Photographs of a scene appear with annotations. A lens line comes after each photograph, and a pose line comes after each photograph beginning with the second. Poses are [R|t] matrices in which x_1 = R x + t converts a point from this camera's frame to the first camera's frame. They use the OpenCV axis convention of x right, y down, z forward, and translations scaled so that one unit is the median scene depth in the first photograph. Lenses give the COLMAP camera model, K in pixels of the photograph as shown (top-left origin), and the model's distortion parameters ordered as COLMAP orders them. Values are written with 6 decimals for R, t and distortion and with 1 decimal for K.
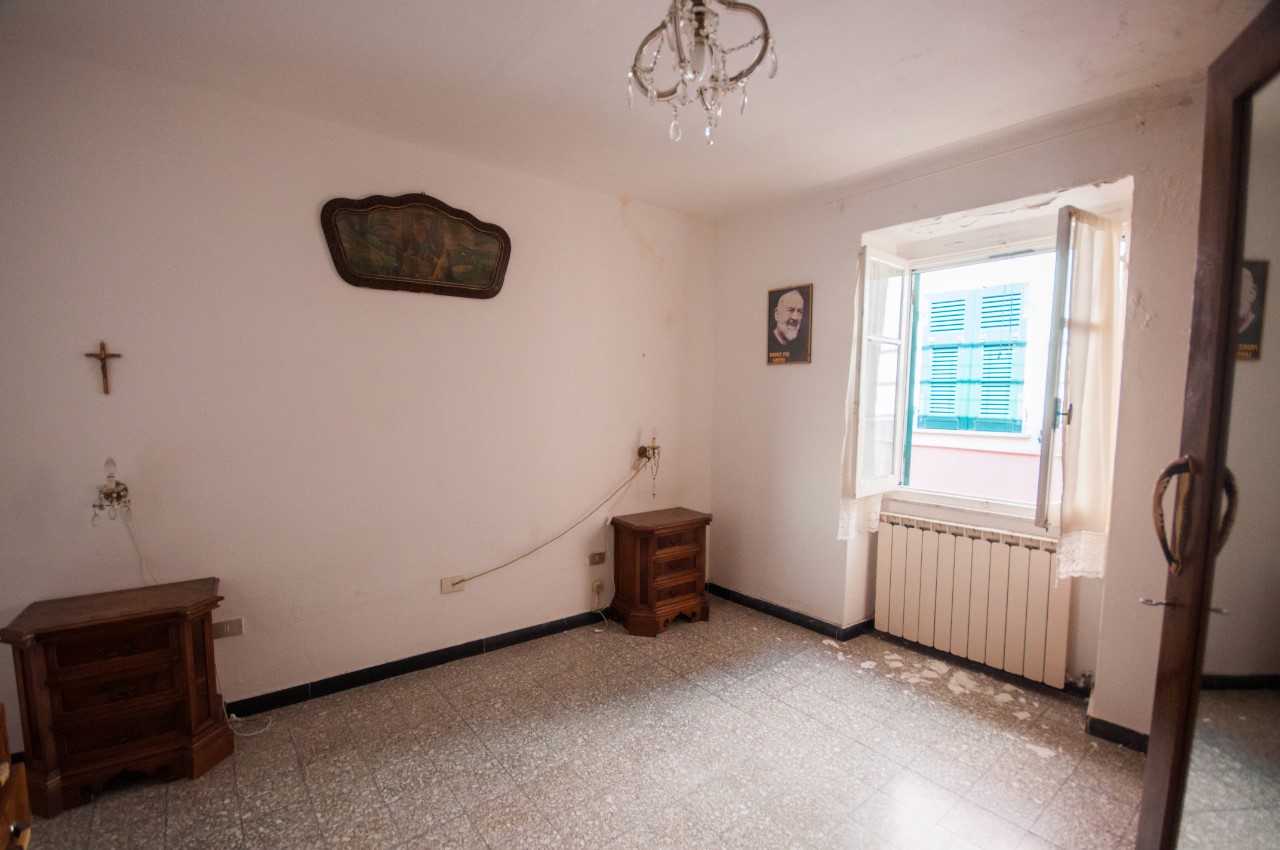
lens RADIAL K [[567.2, 0, 628.0], [0, 567.2, 439.5], [0, 0, 1]] dist [0.011537, -0.013000]
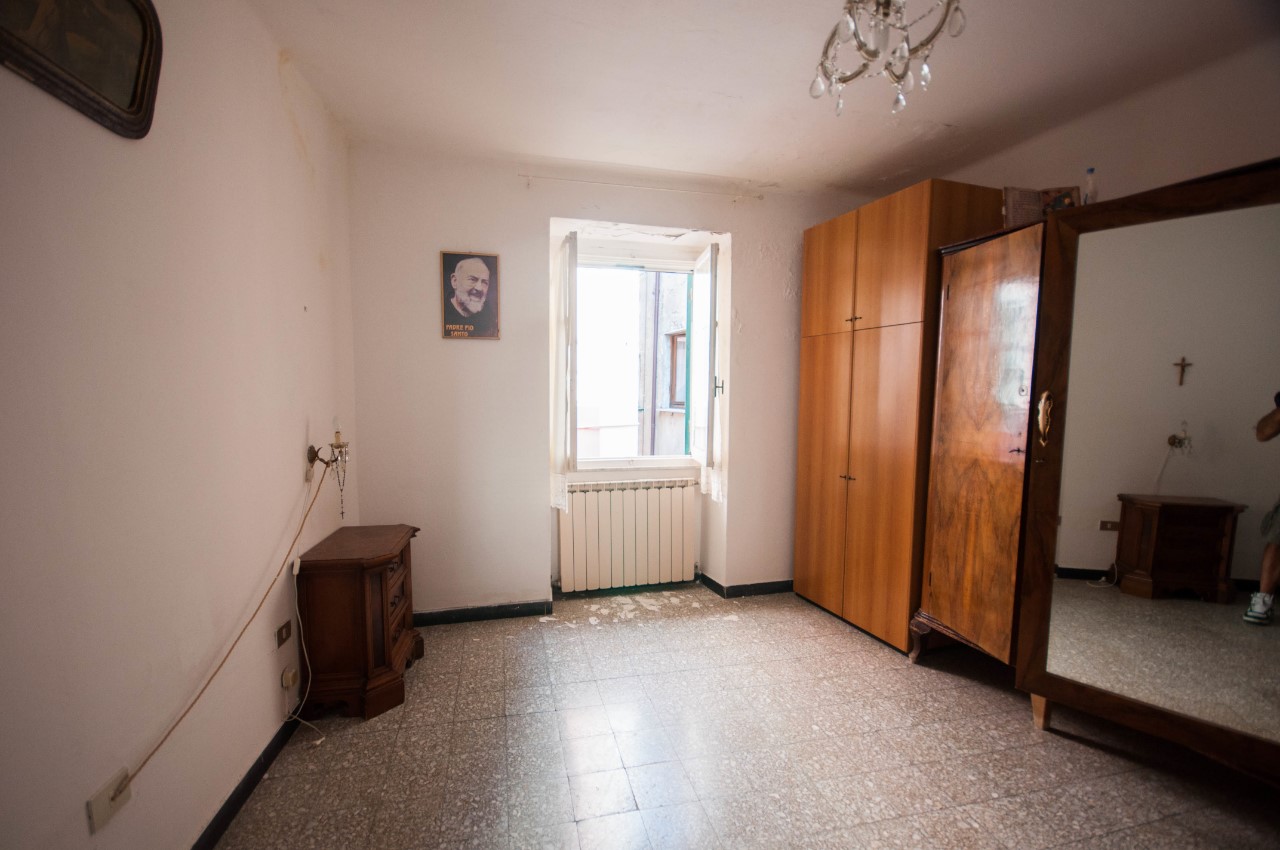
lens RADIAL K [[559.8, 0, 626.3], [0, 559.8, 441.1], [0, 0, 1]] dist [-0.000180, -0.008221]
pose [[0.421978, -0.082547, 0.902840, -0.523299], [0.074455, 0.995638, 0.056233, -0.004160], [-0.903544, 0.043492, 0.426283, 0.495182]]
